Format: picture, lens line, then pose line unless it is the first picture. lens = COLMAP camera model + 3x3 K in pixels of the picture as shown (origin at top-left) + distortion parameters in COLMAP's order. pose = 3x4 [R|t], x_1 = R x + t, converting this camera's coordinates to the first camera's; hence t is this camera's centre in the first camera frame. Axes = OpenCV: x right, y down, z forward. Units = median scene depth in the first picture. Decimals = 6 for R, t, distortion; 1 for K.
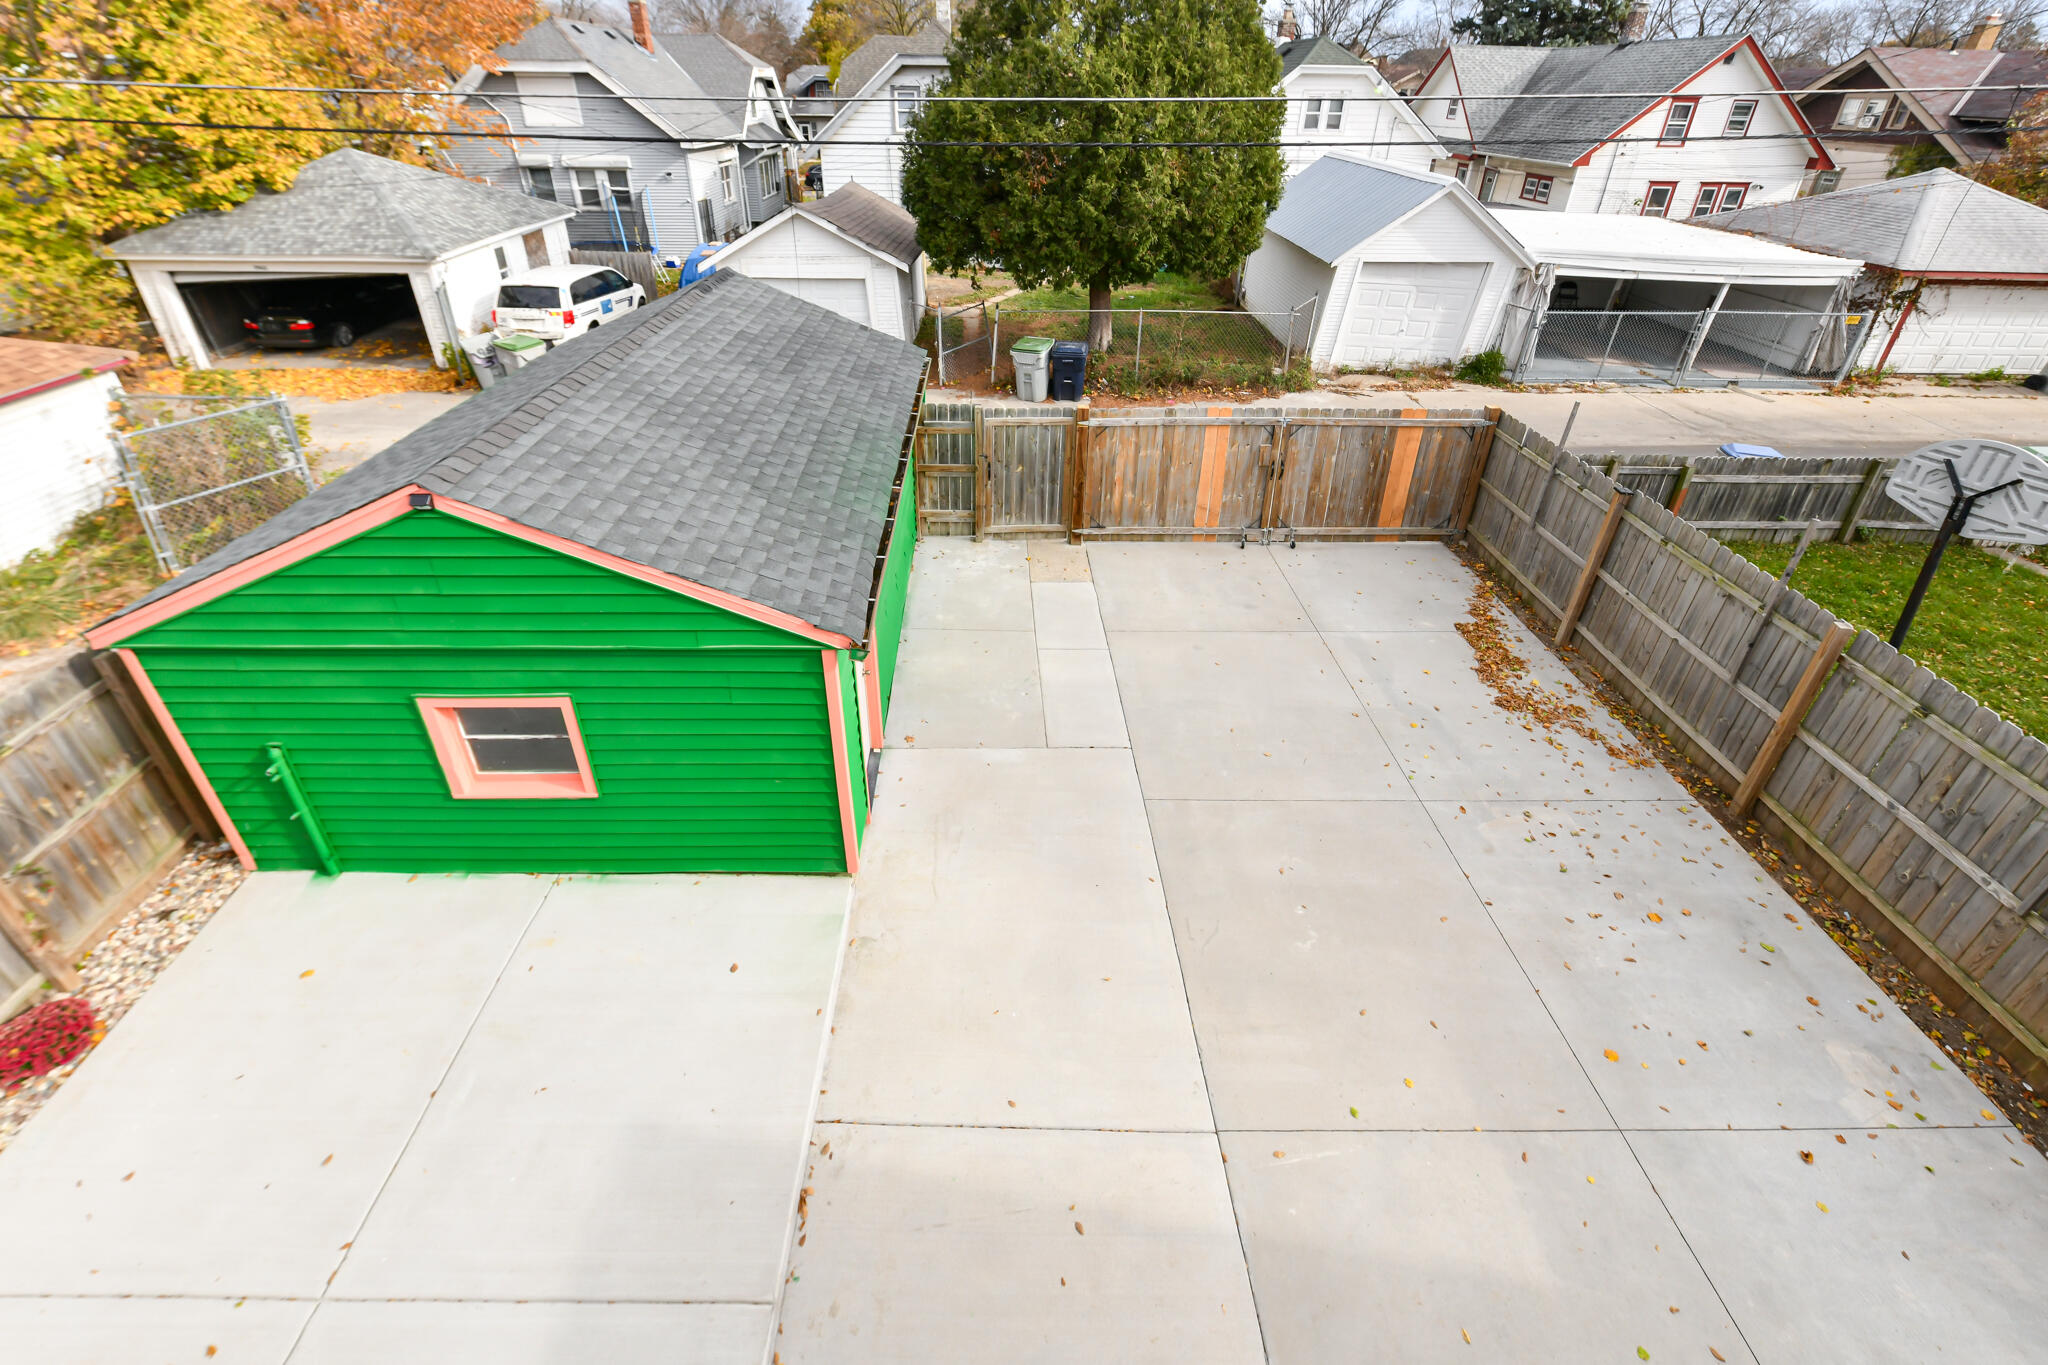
lens RADIAL K [[872.3, 0, 1017.6], [0, 872.3, 557.5], [0, 0, 1]] dist [-0.004596, -0.000635]
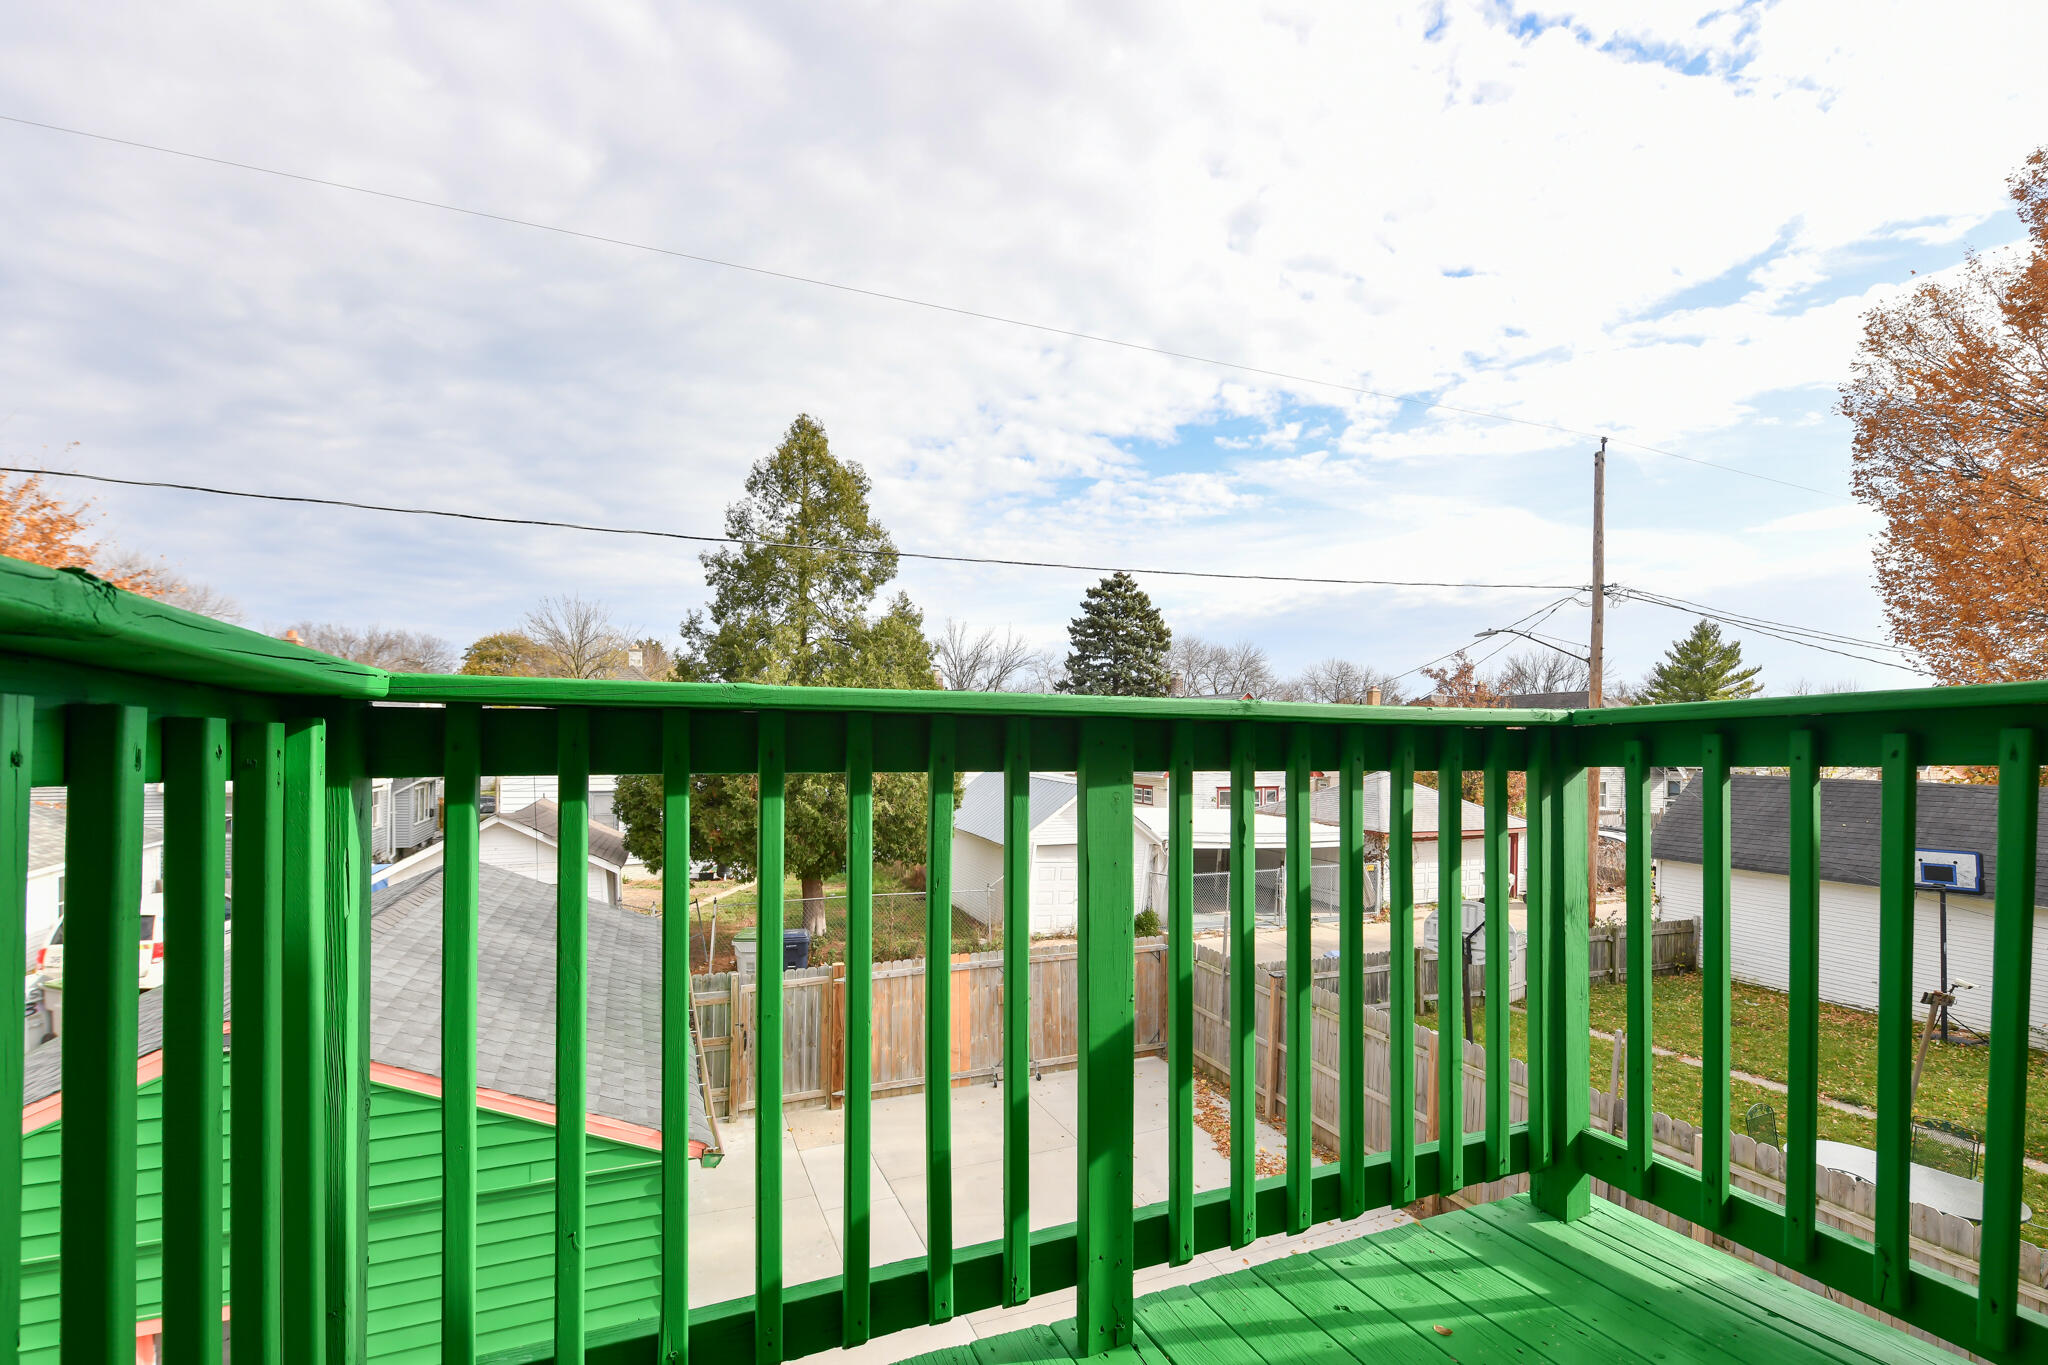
lens RADIAL K [[897.7, 0, 1050.9], [0, 897.7, 727.4], [0, 0, 1]] dist [-0.012730, 0.000482]
pose [[0.914631, 0.005559, 0.404252, -0.122063], [0.191510, 0.874649, -0.445324, 0.104246], [-0.356054, 0.484726, 0.798916, -0.102815]]
